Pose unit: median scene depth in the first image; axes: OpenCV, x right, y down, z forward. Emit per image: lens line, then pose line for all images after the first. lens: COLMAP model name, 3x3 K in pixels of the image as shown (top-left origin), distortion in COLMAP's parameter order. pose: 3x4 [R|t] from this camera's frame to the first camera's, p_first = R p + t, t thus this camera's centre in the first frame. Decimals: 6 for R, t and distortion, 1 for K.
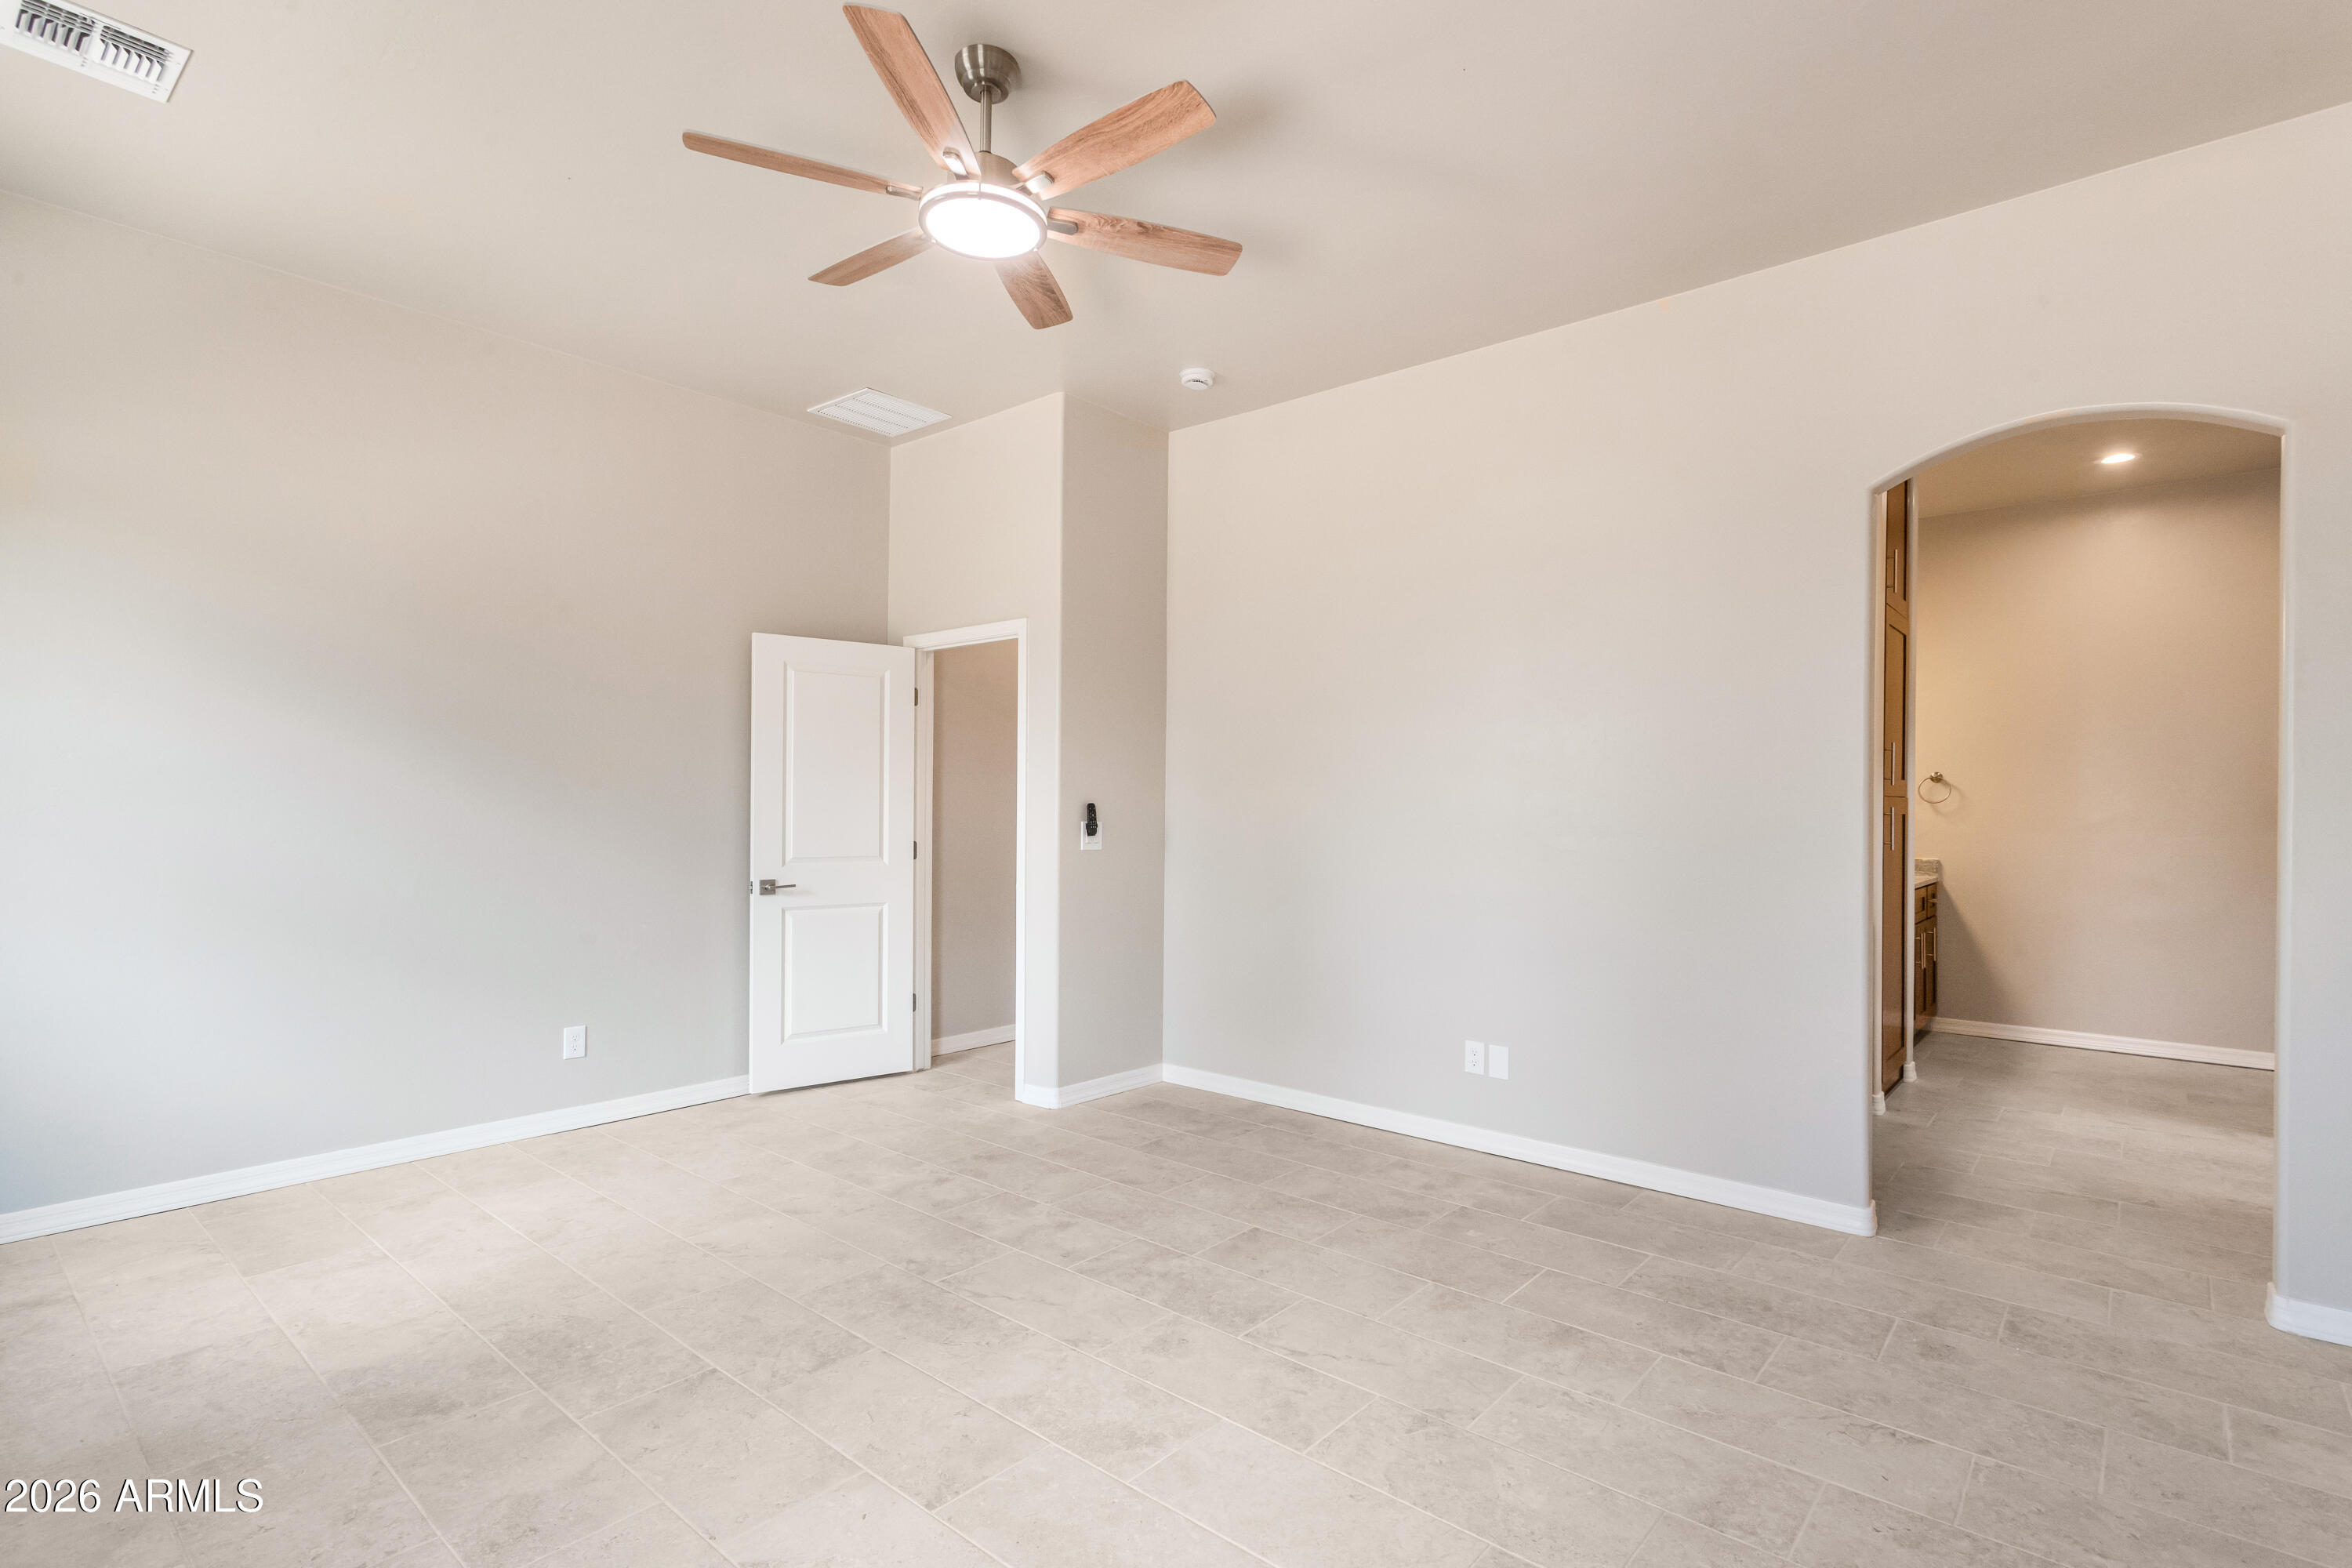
lens RADIAL K [[1119.3, 0, 1176.0], [0, 1119.3, 784.0], [0, 0, 1]] dist [0.003318, 0.000779]
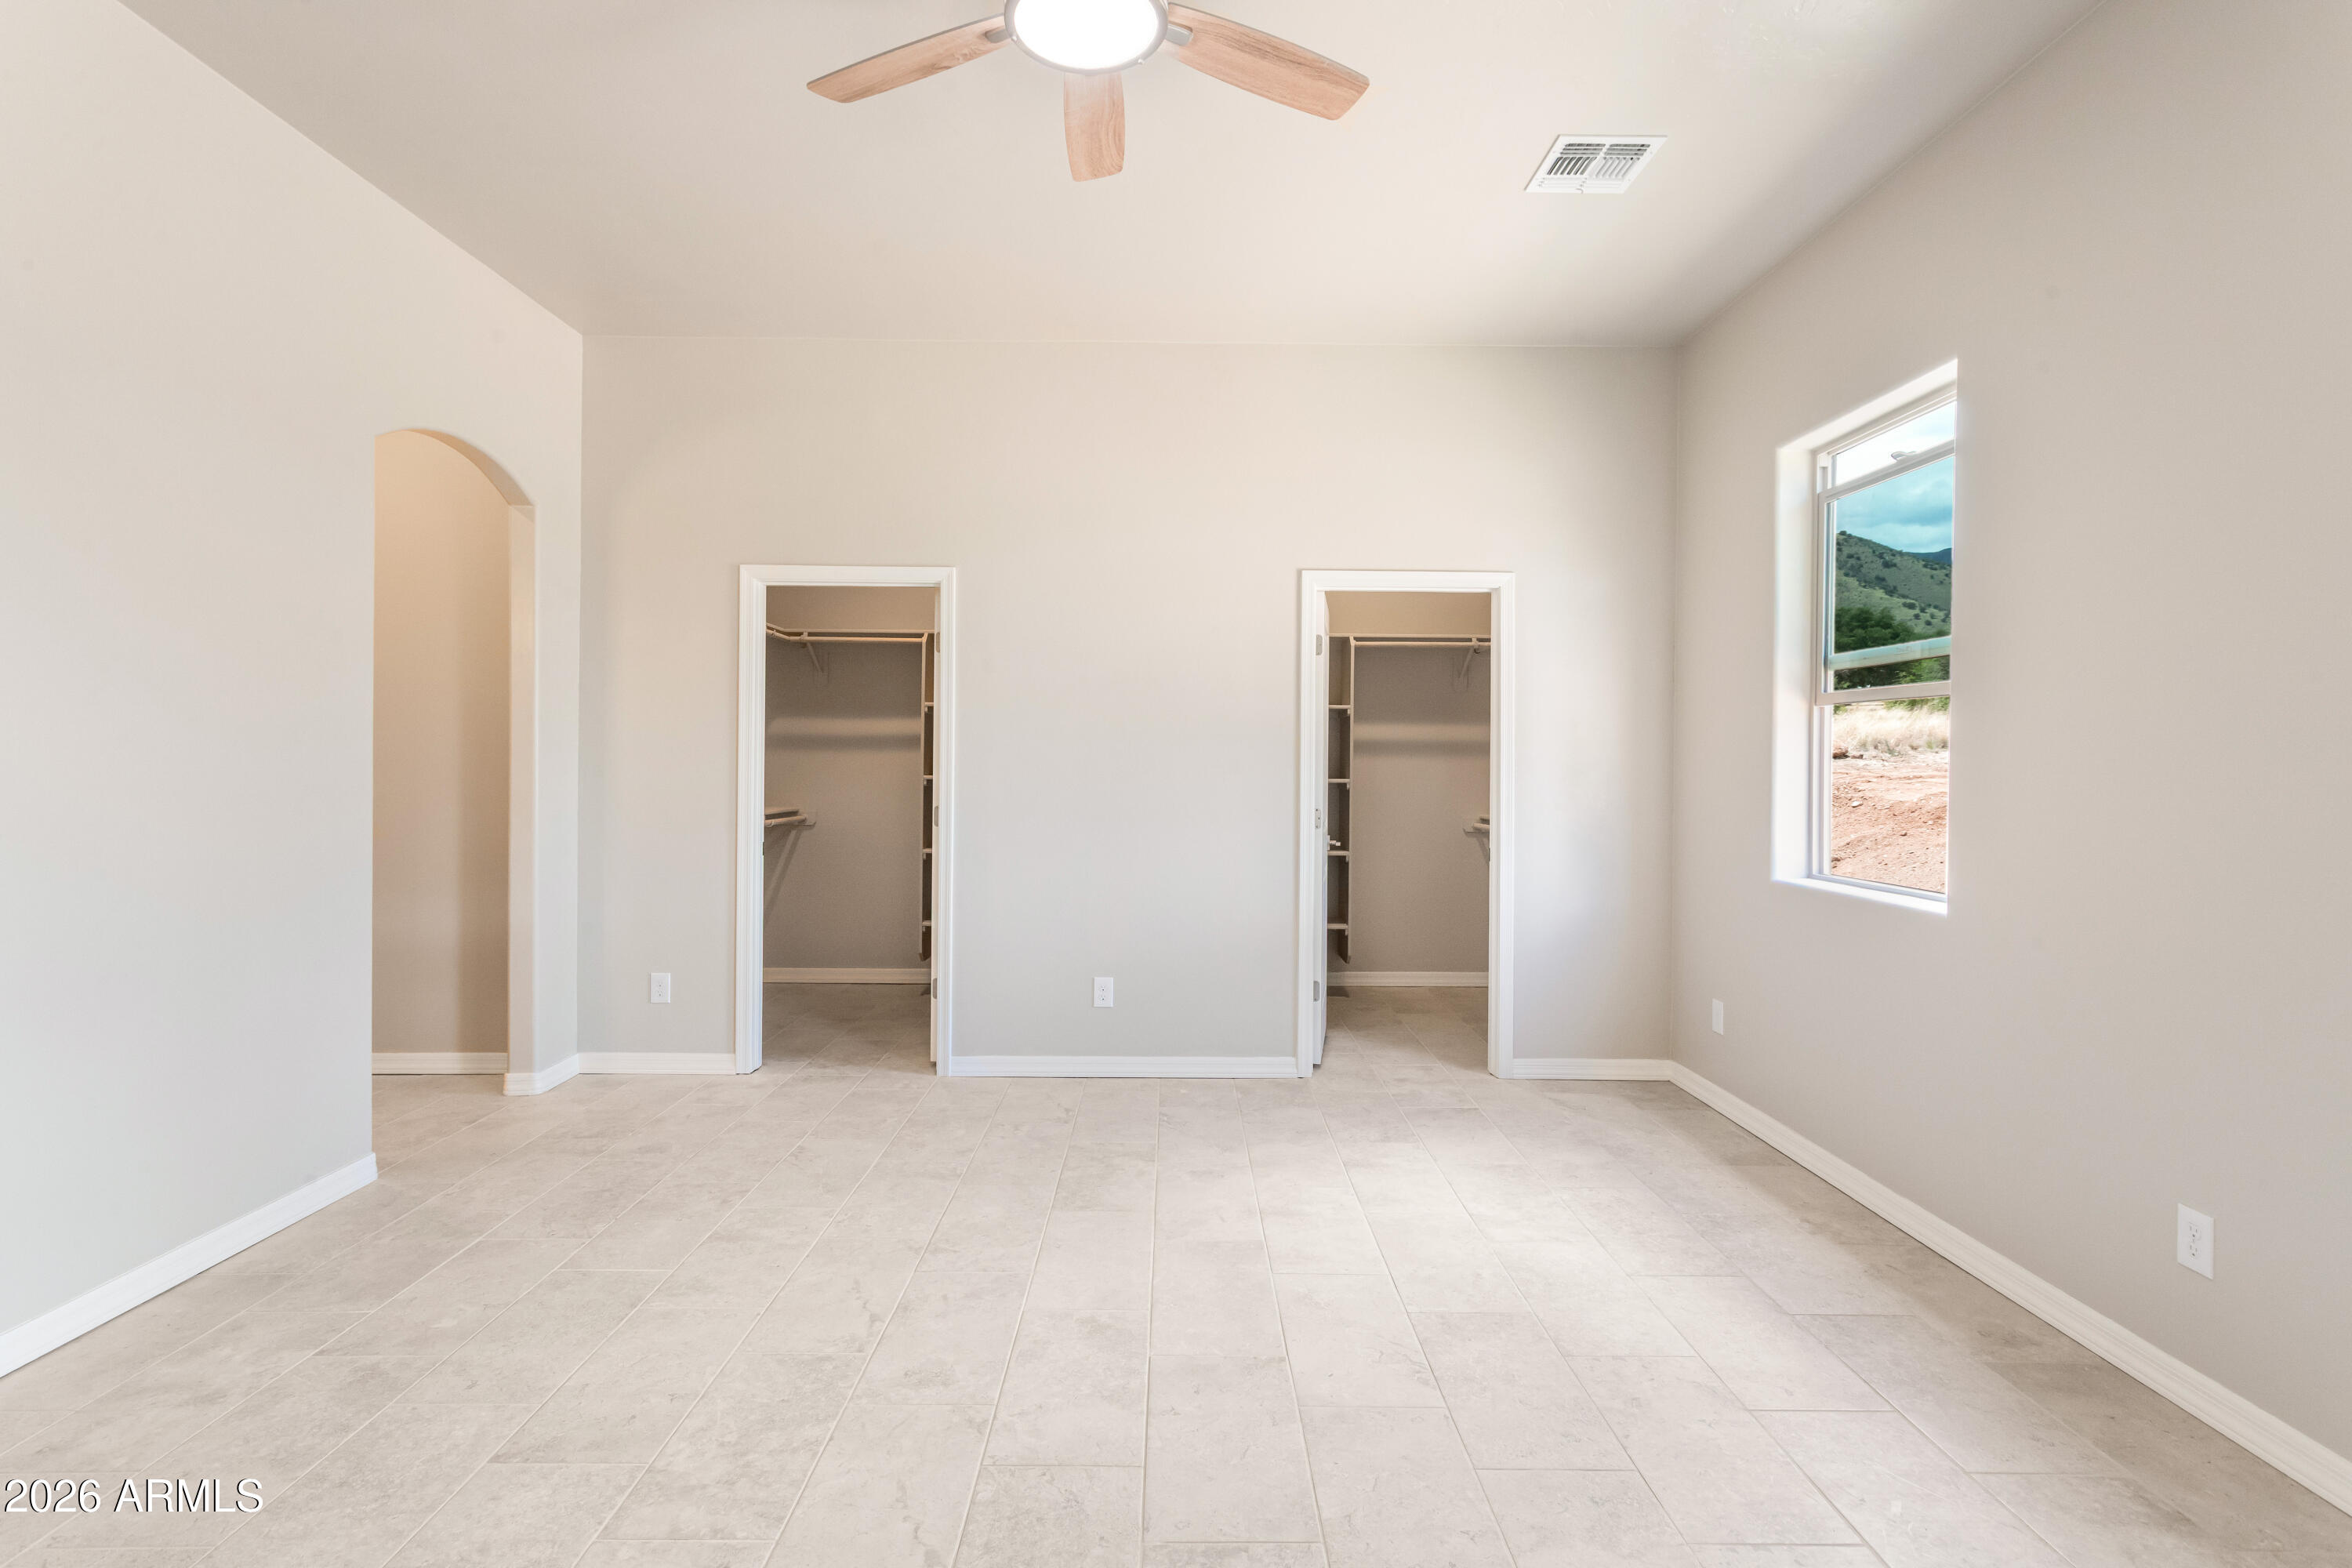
lens RADIAL K [[1144.3, 0, 1176.0], [0, 1144.3, 784.0], [0, 0, 1]] dist [0.002021, 0.001759]
pose [[-0.654628, -0.026017, 0.755503, -0.714394], [-0.024750, 0.999609, 0.012978, 0.018456], [-0.755546, -0.010203, -0.655017, 1.290733]]
